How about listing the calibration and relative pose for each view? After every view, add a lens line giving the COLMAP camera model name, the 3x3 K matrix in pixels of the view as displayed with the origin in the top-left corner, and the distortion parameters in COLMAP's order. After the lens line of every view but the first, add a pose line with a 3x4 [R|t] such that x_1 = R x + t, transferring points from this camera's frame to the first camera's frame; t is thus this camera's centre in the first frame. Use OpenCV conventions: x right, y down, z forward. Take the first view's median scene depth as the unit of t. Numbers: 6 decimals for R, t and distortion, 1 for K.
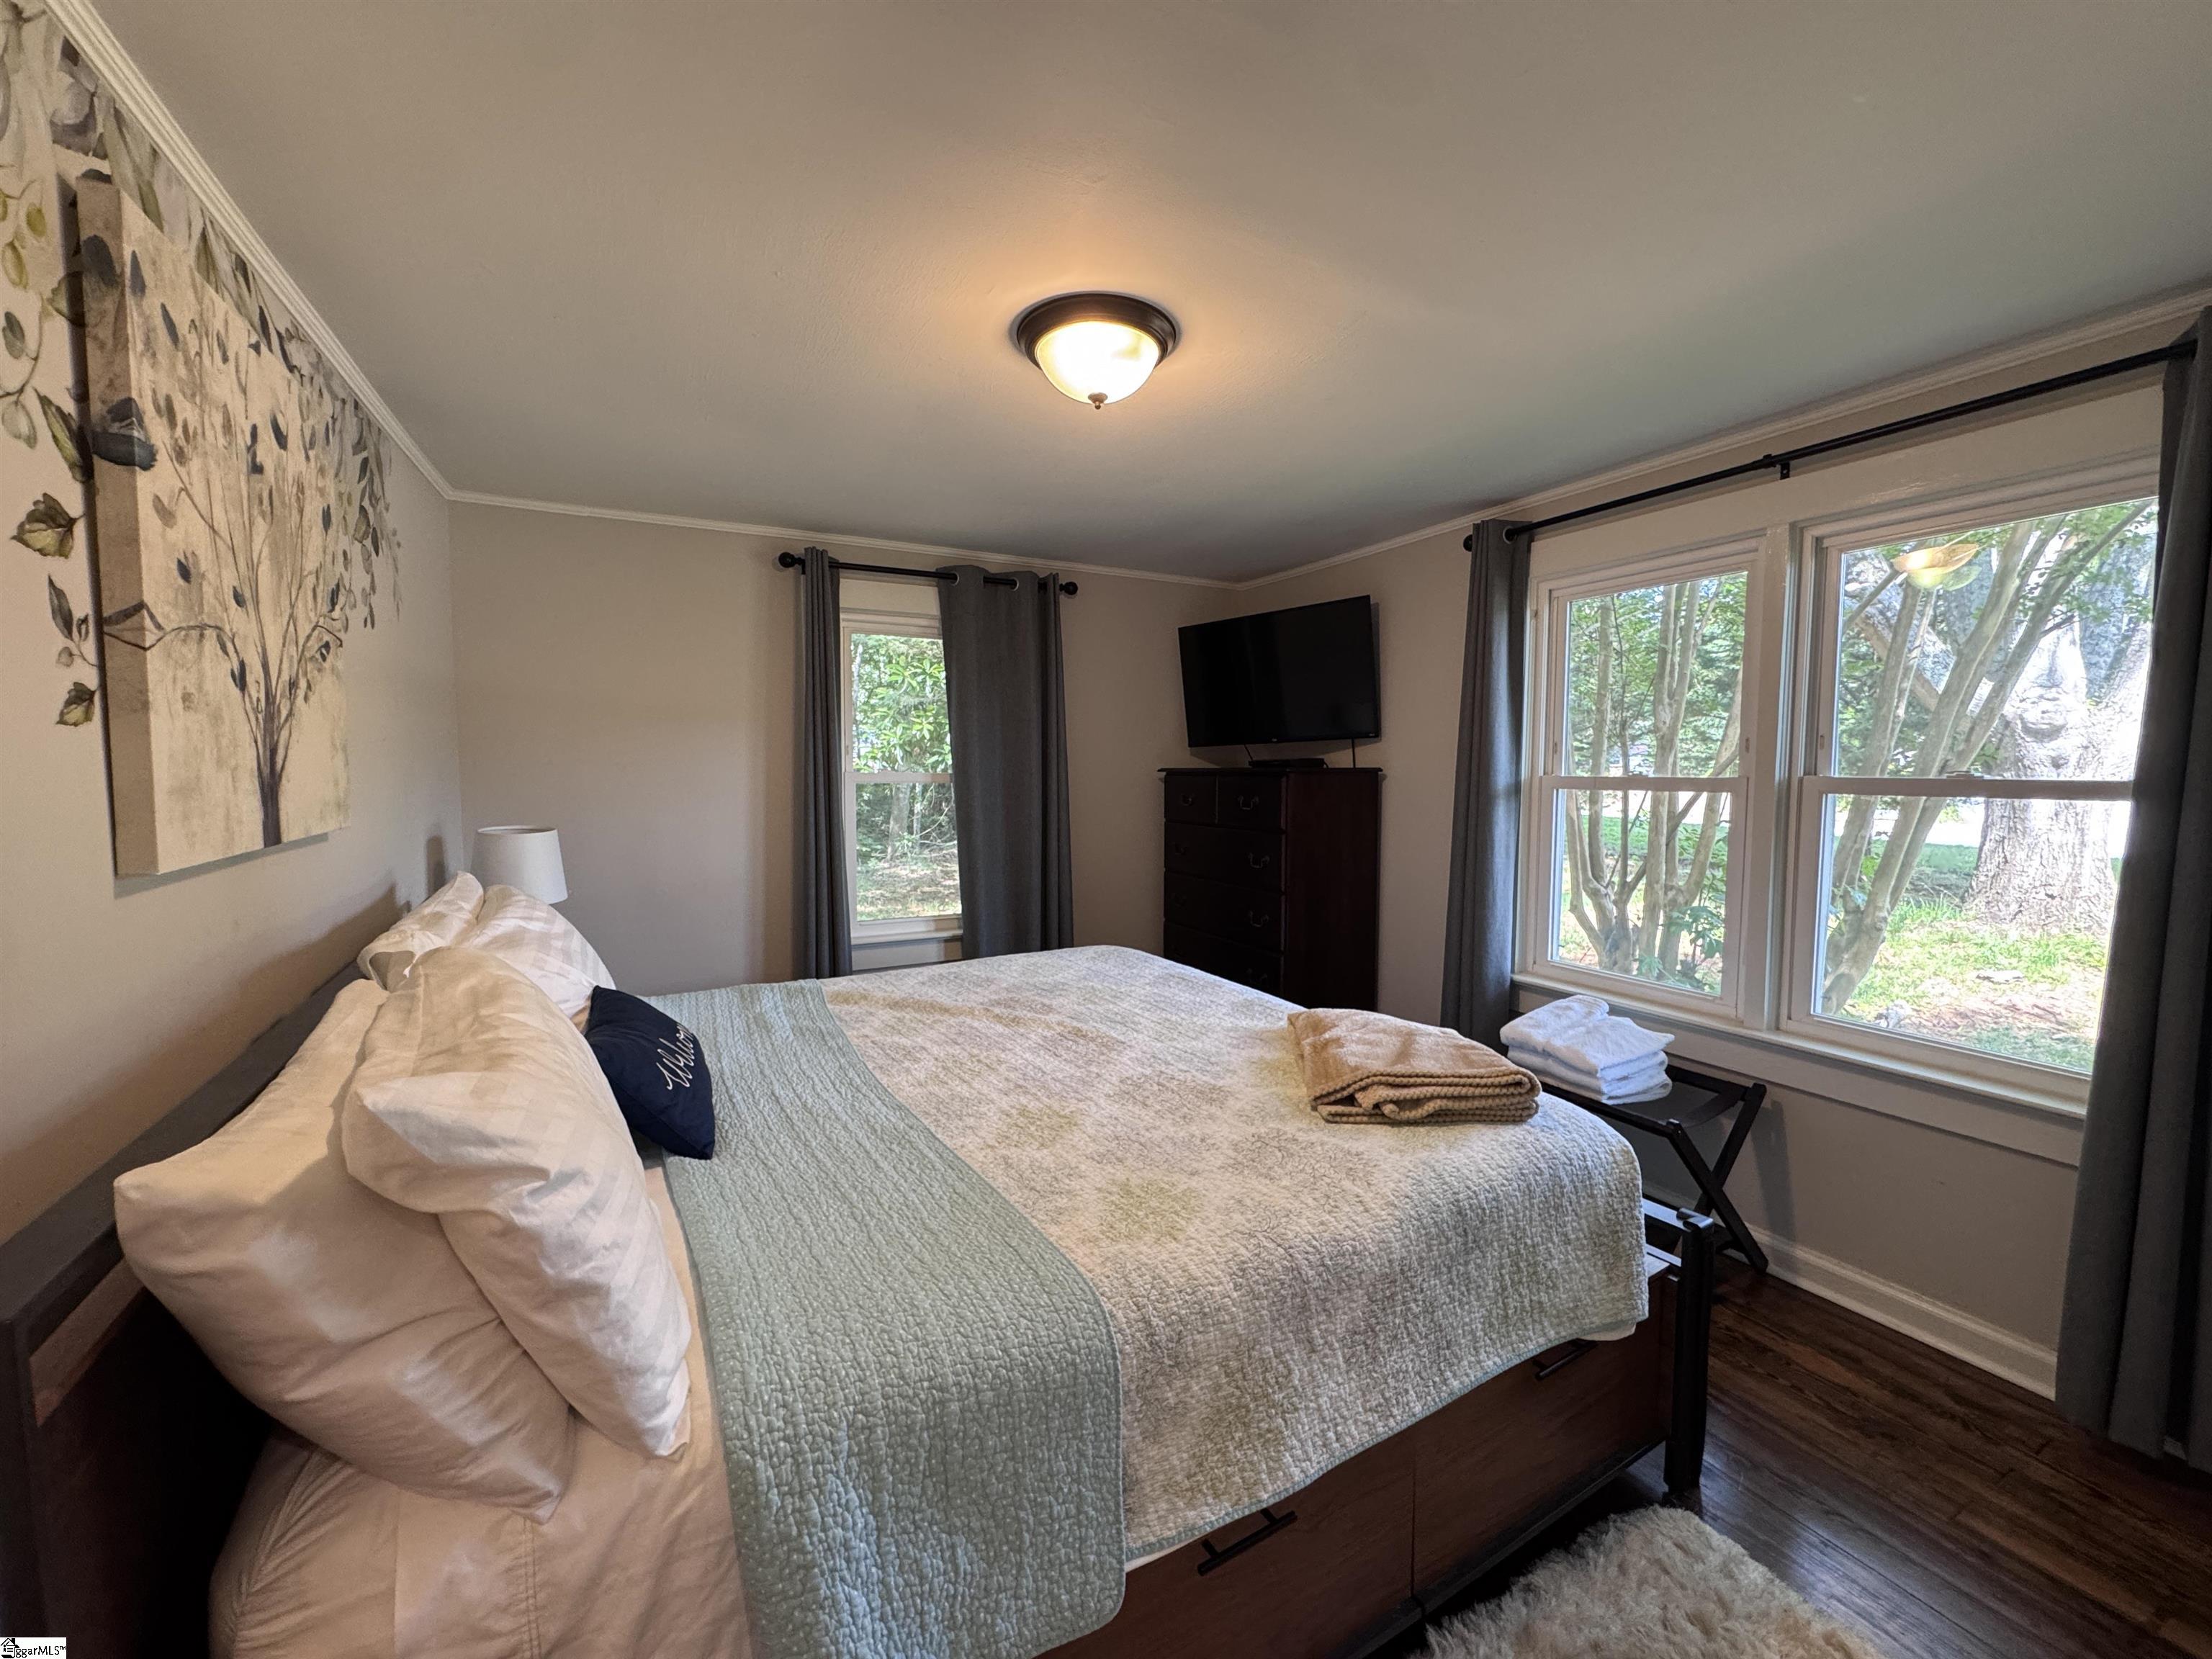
lens RADIAL K [[881.9, 0, 1108.6], [0, 881.9, 828.7], [0, 0, 1]] dist [-0.003166, 0.000689]
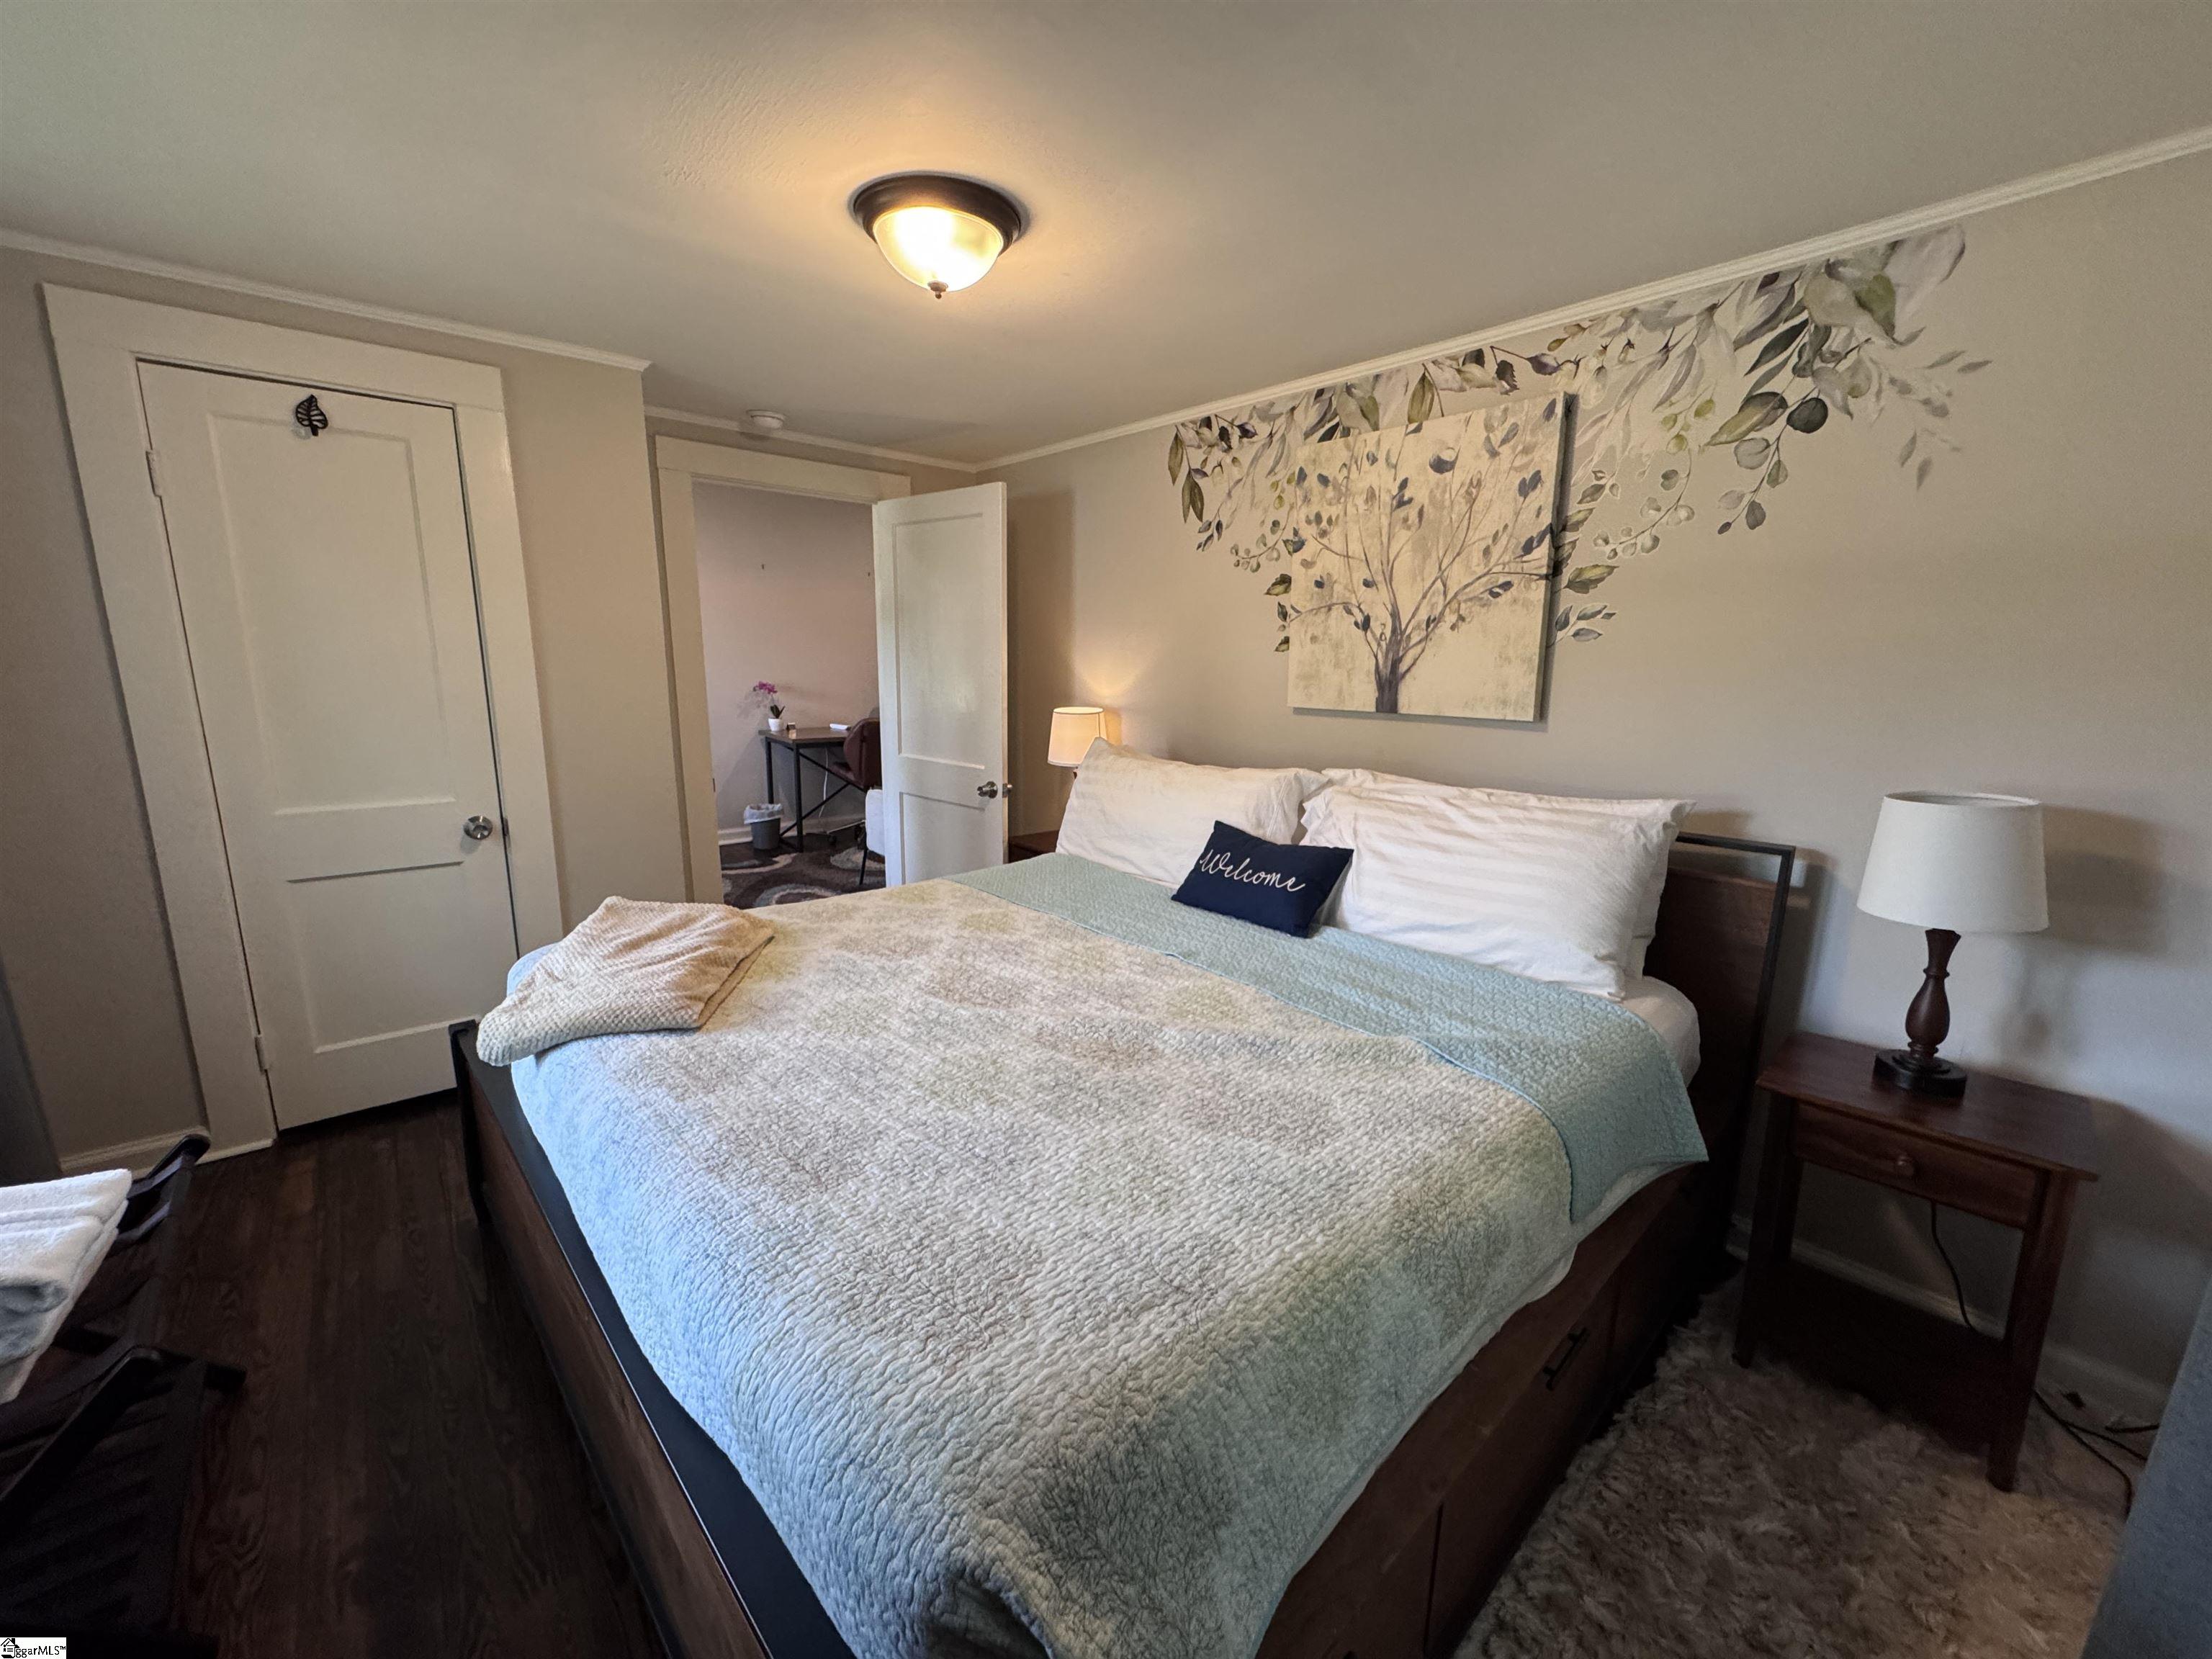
lens RADIAL K [[881.9, 0, 1115.0], [0, 881.9, 825.5], [0, 0, 1]] dist [-0.003166, 0.000689]
pose [[-0.972730, 0.030765, -0.229892, 0.043279], [-0.031420, 0.964550, 0.262024, -0.200345], [0.229803, 0.262102, -0.937280, 2.431431]]
